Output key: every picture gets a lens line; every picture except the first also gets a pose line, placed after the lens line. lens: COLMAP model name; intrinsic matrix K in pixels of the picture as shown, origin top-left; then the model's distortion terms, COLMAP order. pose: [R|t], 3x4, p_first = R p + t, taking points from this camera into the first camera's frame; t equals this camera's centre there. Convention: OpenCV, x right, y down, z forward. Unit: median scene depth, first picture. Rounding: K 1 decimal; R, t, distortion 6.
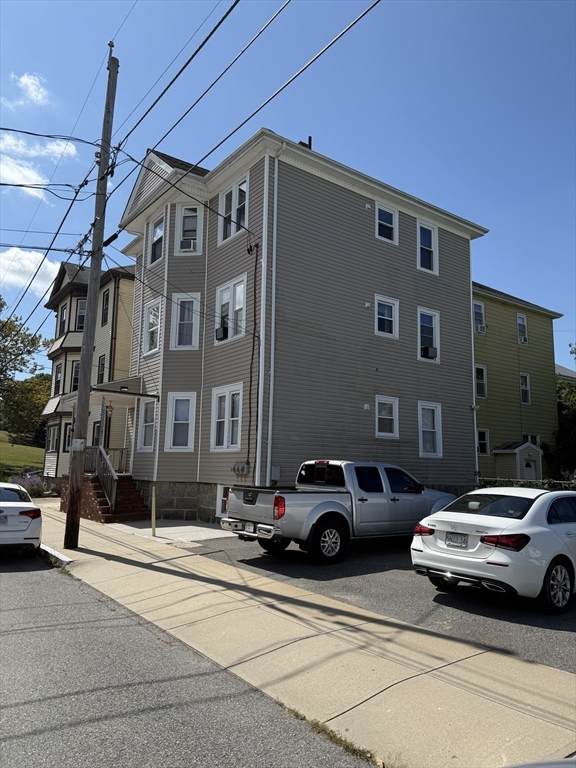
lens RADIAL K [[546.4, 0, 288.0], [0, 546.4, 384.0], [0, 0, 1]] dist [-0.006780, -0.002032]
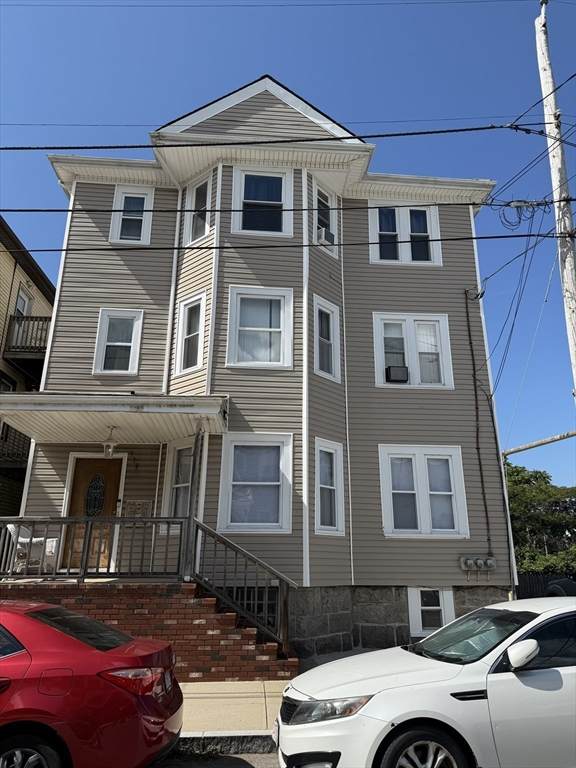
lens RADIAL K [[546.4, 0, 288.0], [0, 546.4, 384.0], [0, 0, 1]] dist [-0.006780, -0.002032]
pose [[0.533216, 0.263259, 0.803975, -0.817427], [-0.109595, 0.963836, -0.242918, 0.119725], [-0.838850, 0.041416, 0.542785, 0.733583]]
